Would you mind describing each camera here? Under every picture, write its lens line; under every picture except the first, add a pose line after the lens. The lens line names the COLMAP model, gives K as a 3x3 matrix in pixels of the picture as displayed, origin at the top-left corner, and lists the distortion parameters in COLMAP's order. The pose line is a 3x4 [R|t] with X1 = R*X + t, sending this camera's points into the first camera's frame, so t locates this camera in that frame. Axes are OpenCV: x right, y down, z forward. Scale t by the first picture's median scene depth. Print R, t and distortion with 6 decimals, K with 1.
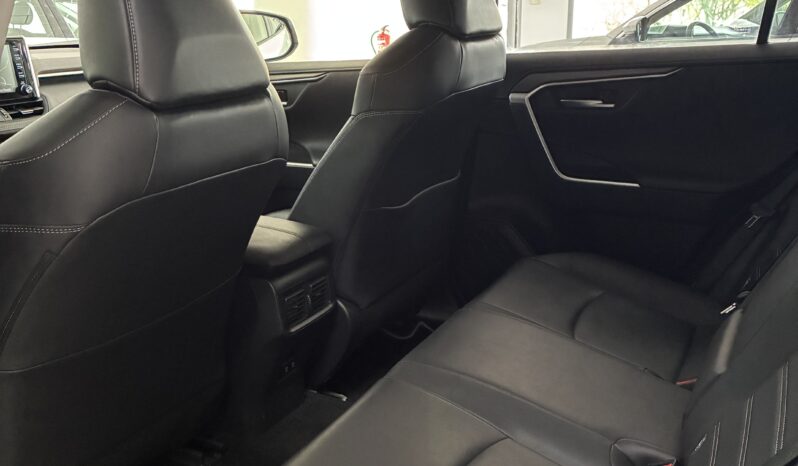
lens RADIAL K [[807.4, 0, 393.2], [0, 807.4, 254.5], [0, 0, 1]] dist [0.024691, 0.000000]
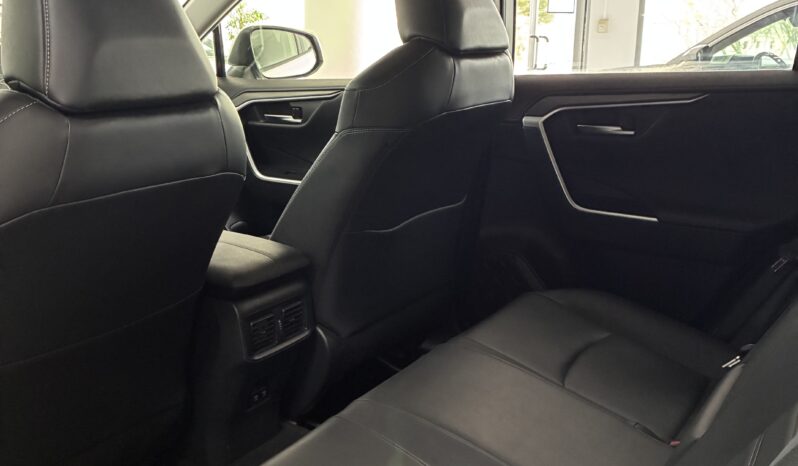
lens RADIAL K [[807.4, 0, 393.7], [0, 807.4, 241.3], [0, 0, 1]] dist [0.024691, 0.000000]
pose [[0.994174, 0.045536, -0.097701, 0.110928], [-0.050143, 0.997718, -0.045225, -0.005262], [0.095418, 0.049861, 0.994188, 0.070389]]
